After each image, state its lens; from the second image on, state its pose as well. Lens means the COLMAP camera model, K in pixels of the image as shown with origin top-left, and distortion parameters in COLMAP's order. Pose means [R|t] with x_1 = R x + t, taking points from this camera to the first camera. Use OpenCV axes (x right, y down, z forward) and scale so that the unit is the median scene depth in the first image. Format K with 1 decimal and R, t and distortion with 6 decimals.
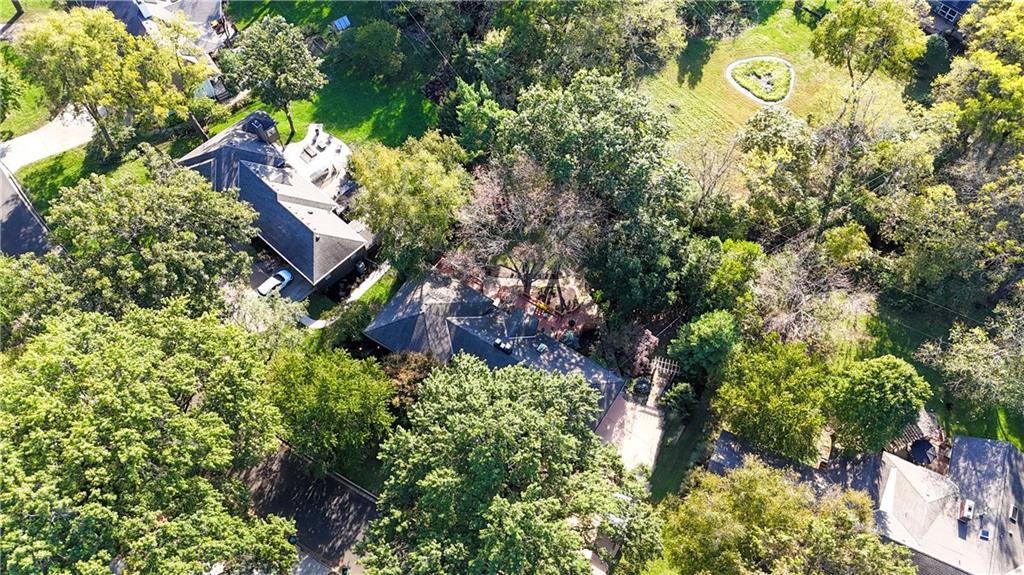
lens RADIAL K [[724.5, 0, 512.0], [0, 724.5, 287.5], [0, 0, 1]] dist [0.010884, 0.002223]
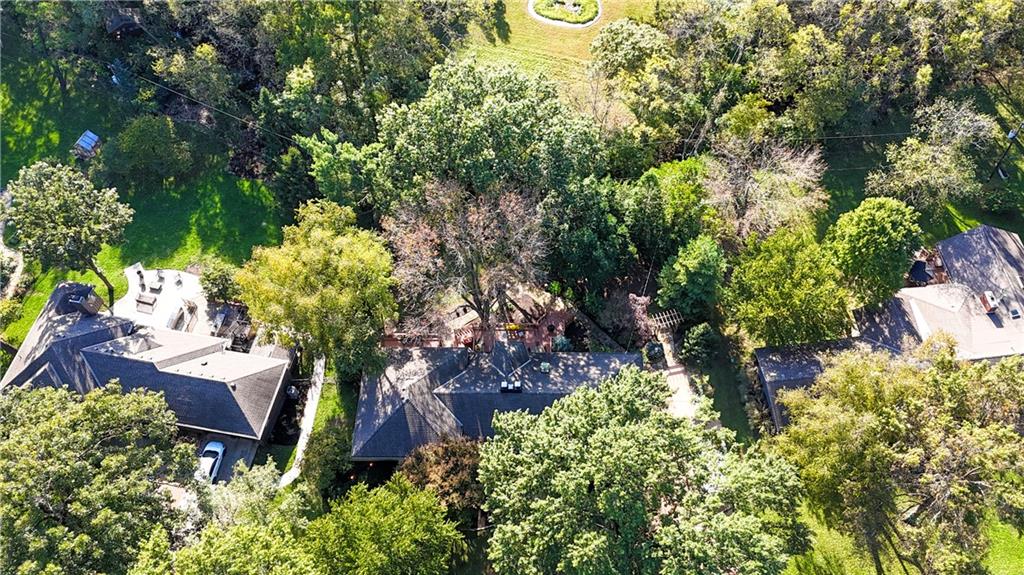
lens RADIAL K [[812.2, 0, 518.4], [0, 812.2, 291.6], [0, 0, 1]] dist [0.016696, -0.001834]
pose [[0.851092, -0.465668, 0.242478, -0.166991], [0.467304, 0.882420, 0.054422, -0.061512], [-0.239310, 0.066993, 0.968629, 0.041002]]
